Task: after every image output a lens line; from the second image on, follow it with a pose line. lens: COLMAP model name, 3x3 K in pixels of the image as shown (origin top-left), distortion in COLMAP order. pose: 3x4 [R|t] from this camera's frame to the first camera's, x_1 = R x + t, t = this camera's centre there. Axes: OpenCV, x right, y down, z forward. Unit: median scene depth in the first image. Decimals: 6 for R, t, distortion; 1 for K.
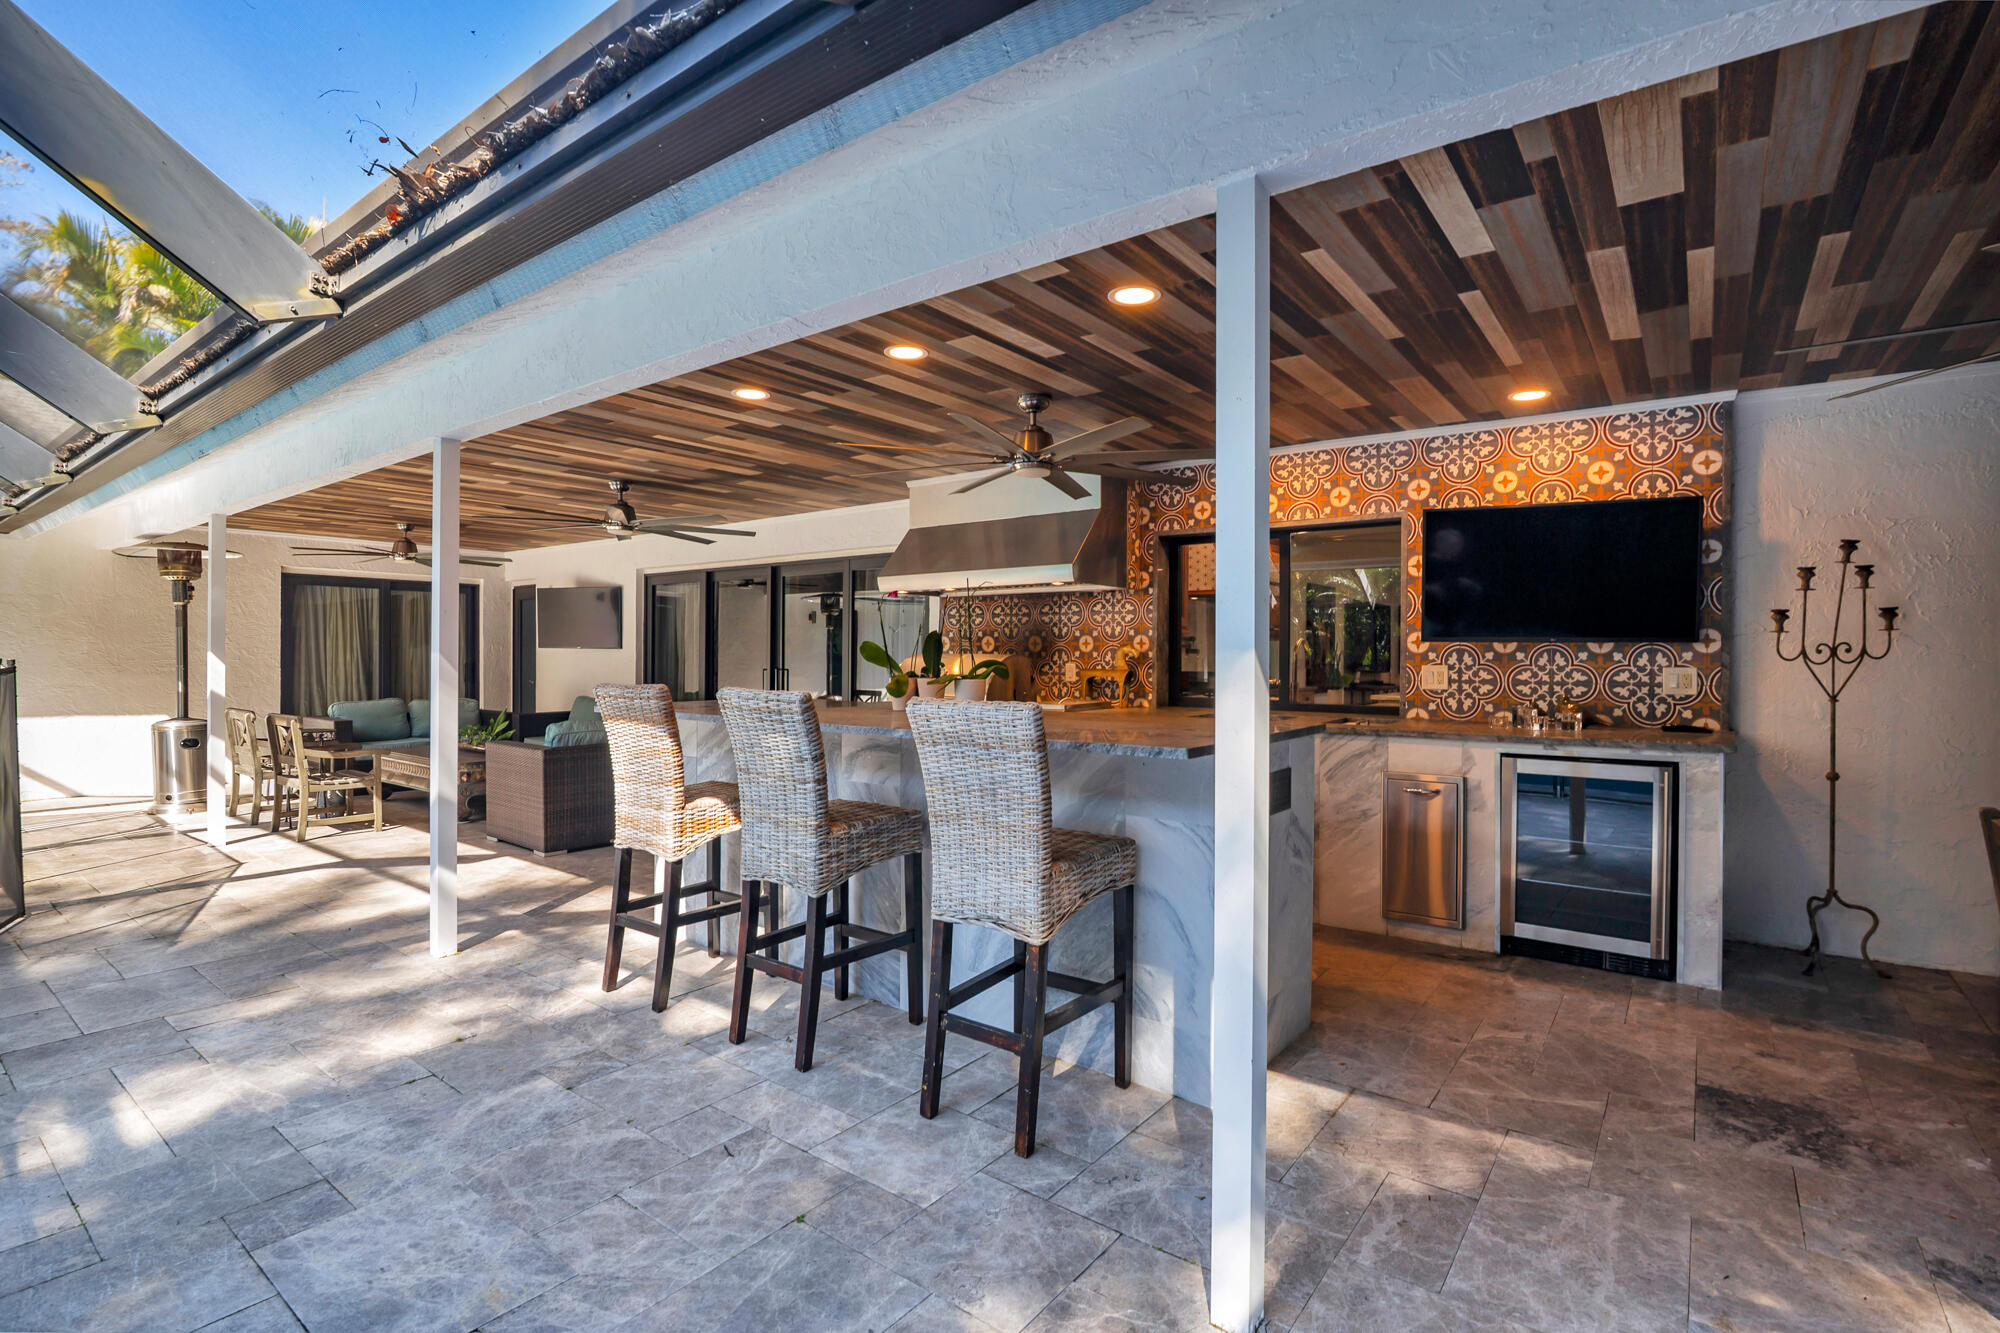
lens RADIAL K [[925.3, 0, 968.9], [0, 925.3, 667.4], [0, 0, 1]] dist [-0.010425, -0.000423]
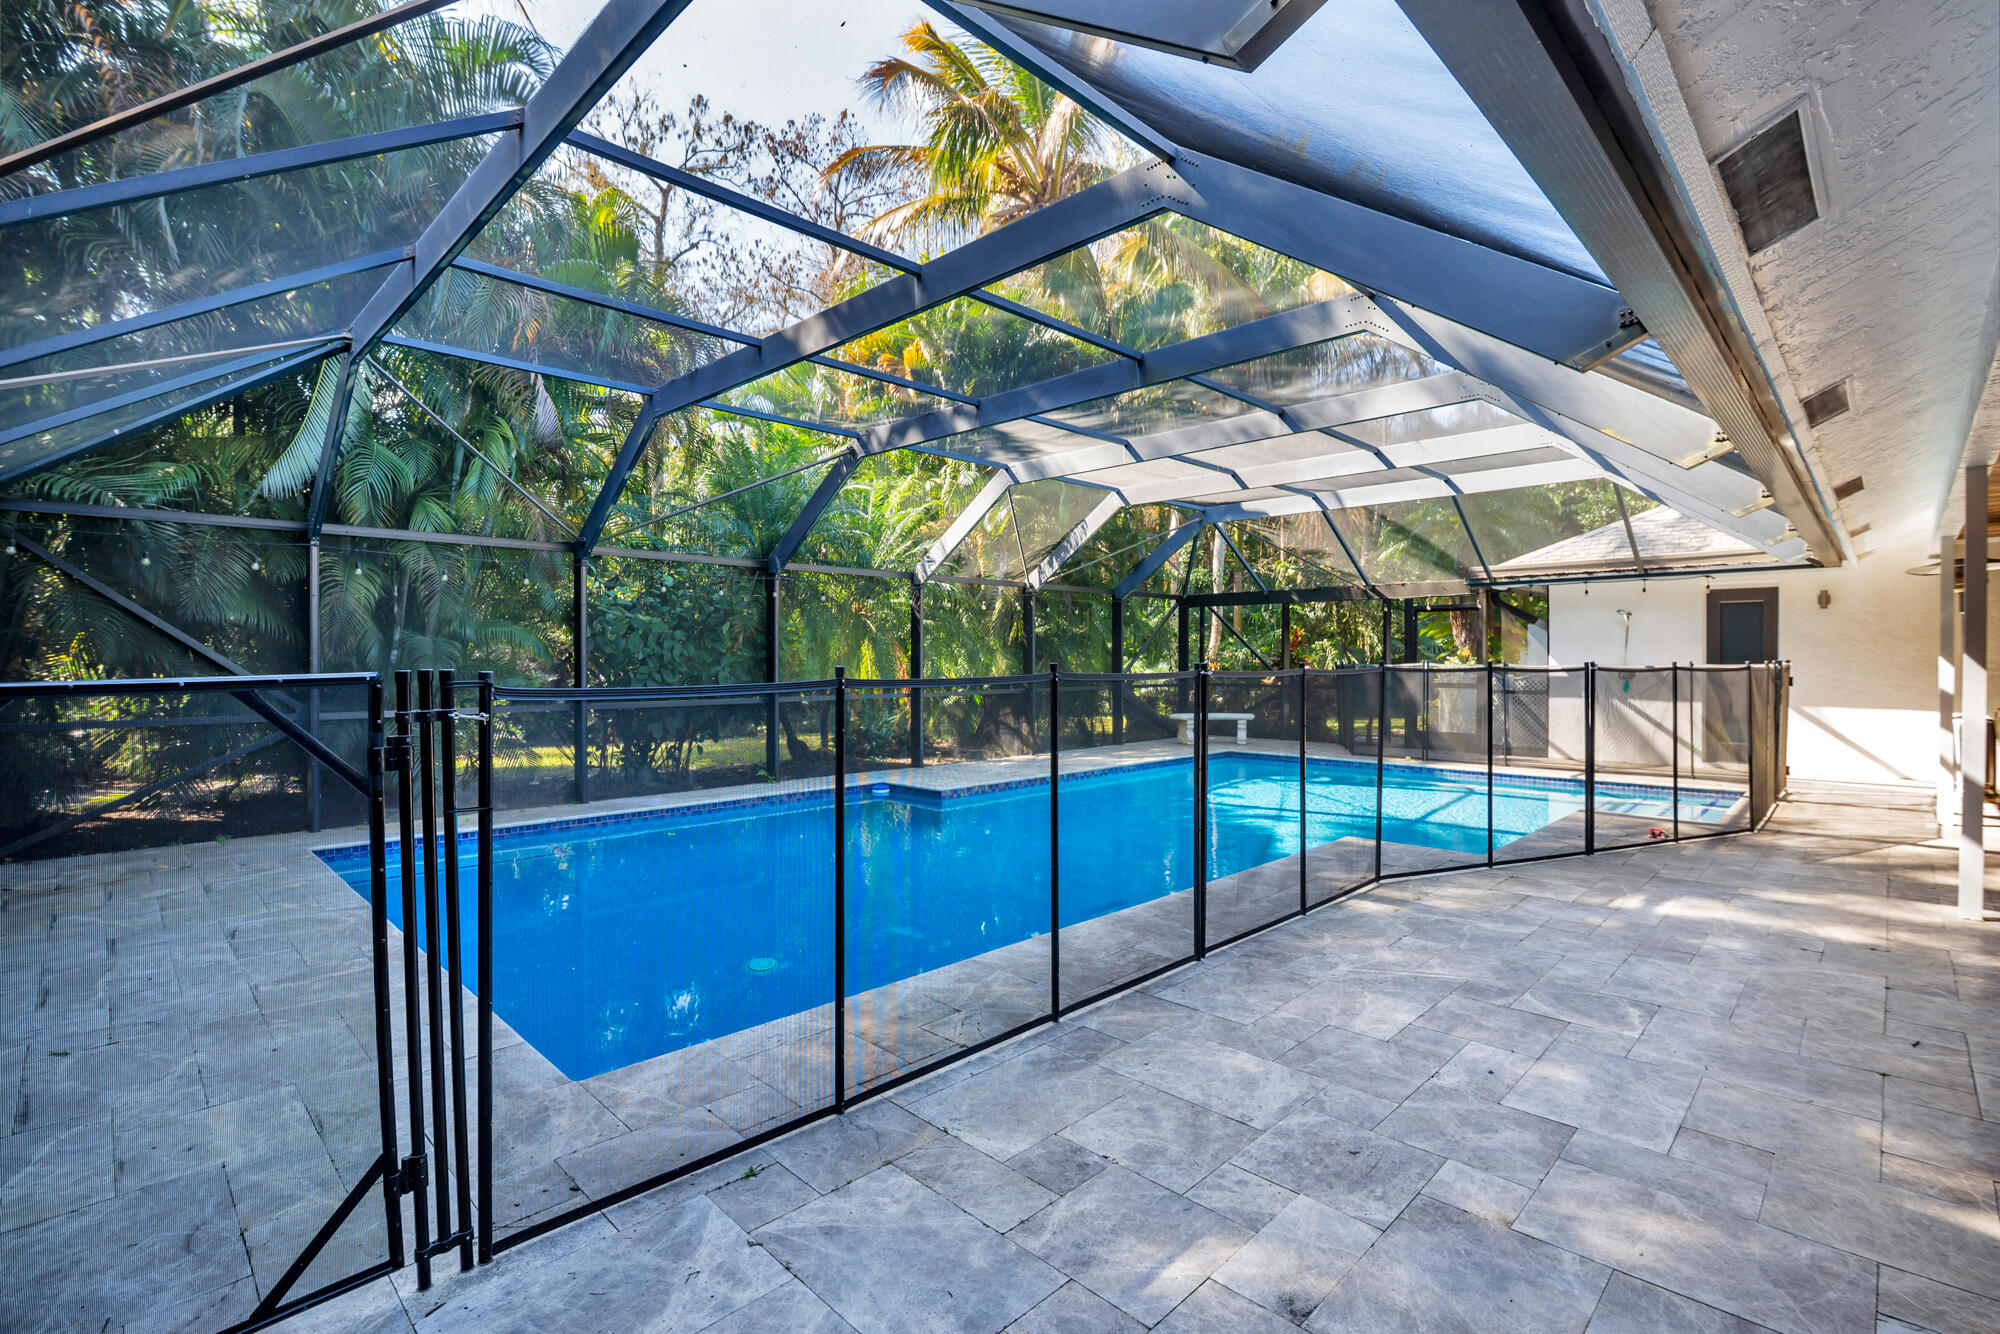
lens RADIAL K [[933.9, 0, 1027.4], [0, 933.9, 659.8], [0, 0, 1]] dist [-0.018232, 0.000135]
pose [[-0.088826, -0.003139, -0.996042, 0.644055], [-0.008344, 0.999962, -0.002407, -0.000178], [0.996012, 0.008097, -0.088849, -0.073792]]
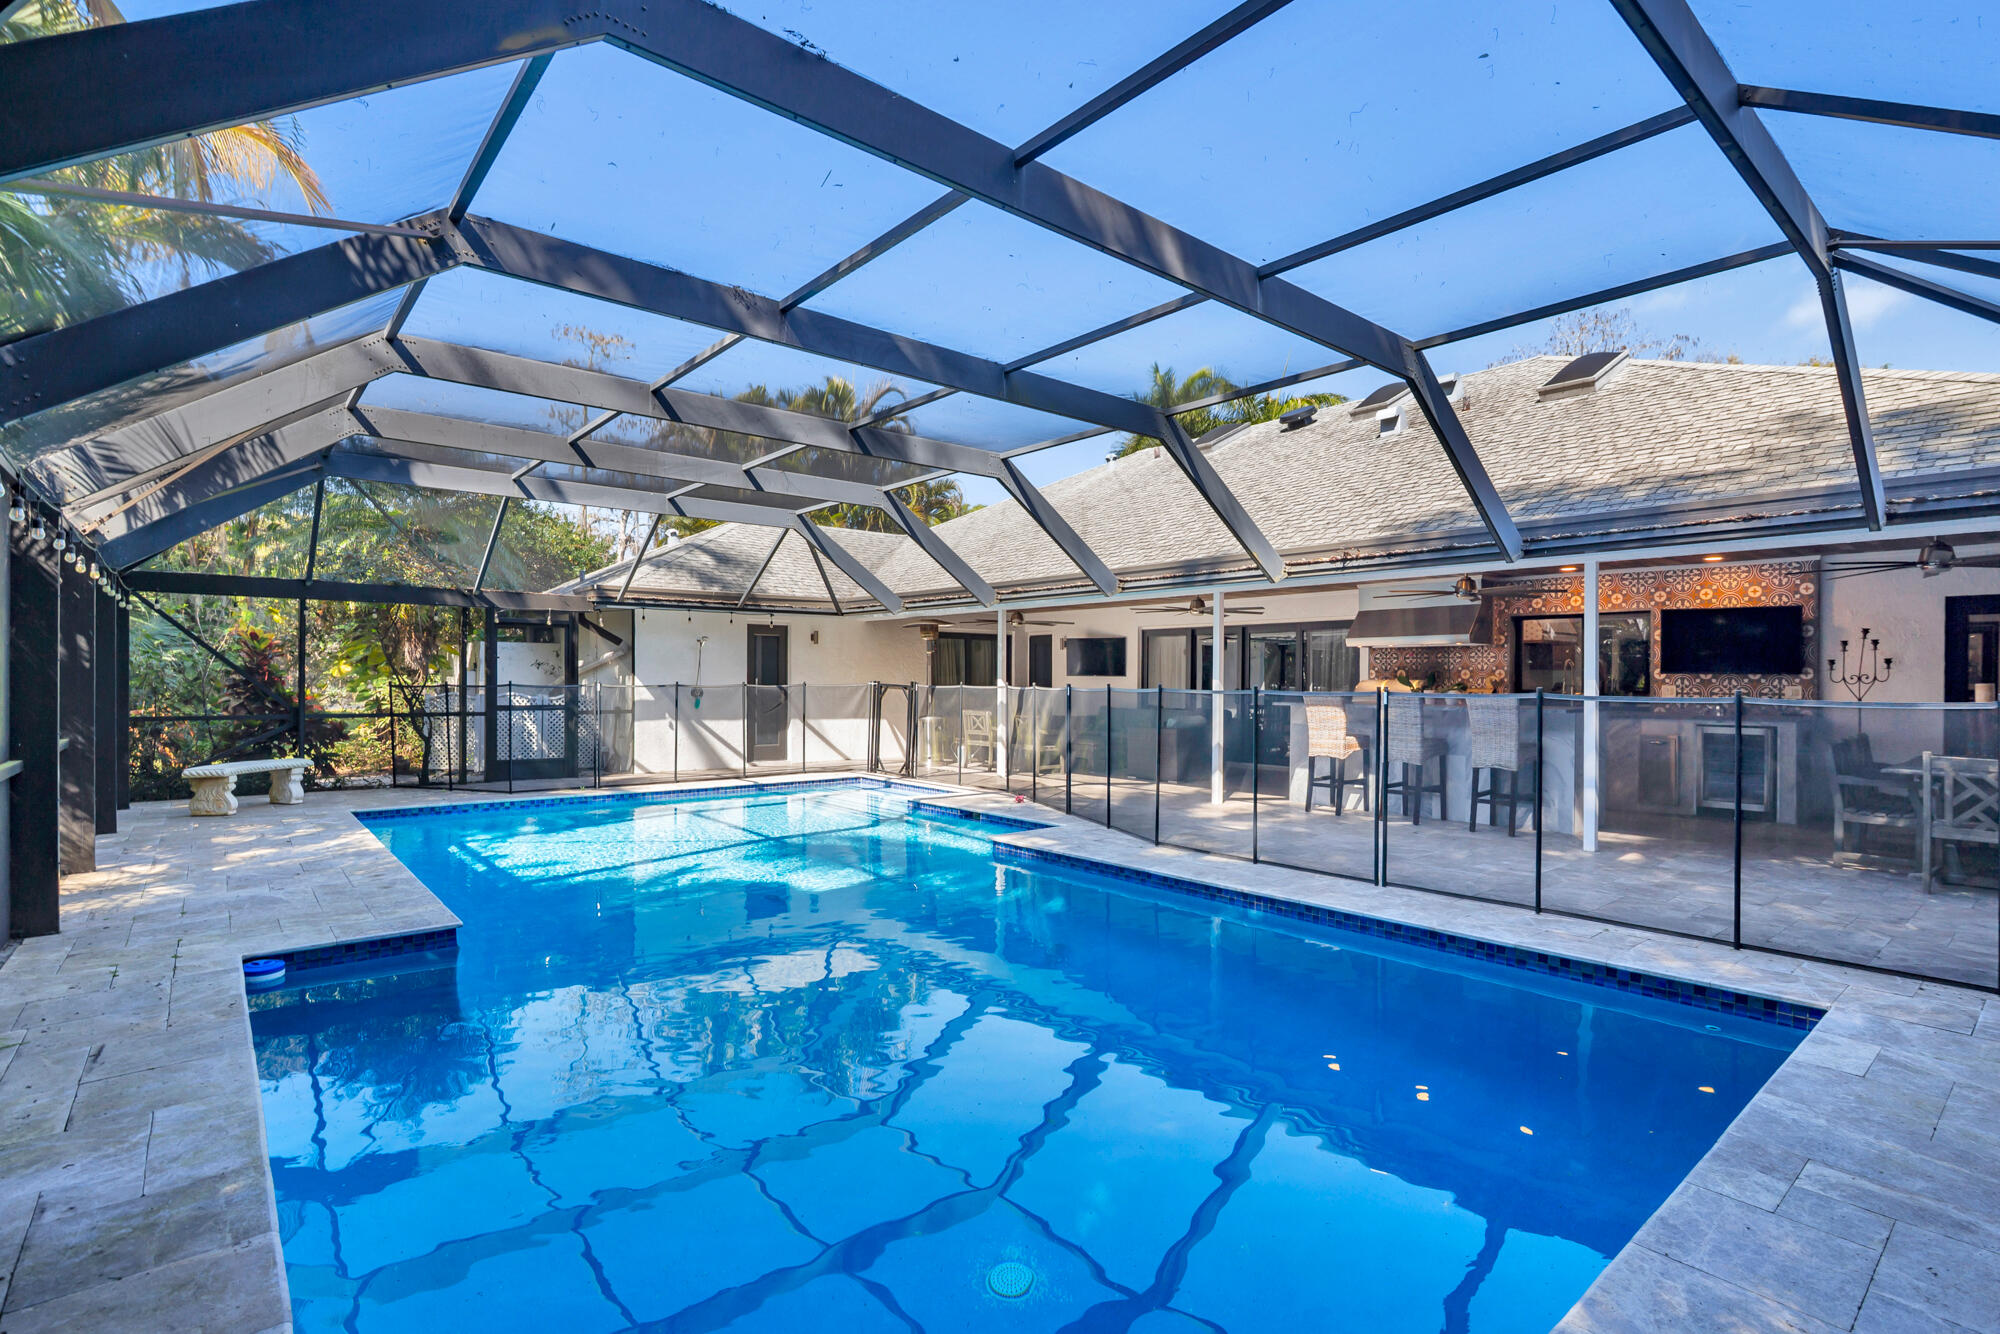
lens RADIAL K [[933.9, 0, 1027.4], [0, 933.9, 659.8], [0, 0, 1]] dist [-0.018232, 0.000135]
pose [[0.982801, -0.004079, -0.184620, -0.510219], [-0.002665, 0.999339, -0.036268, 0.018957], [0.184646, 0.036136, 0.982141, -1.271491]]
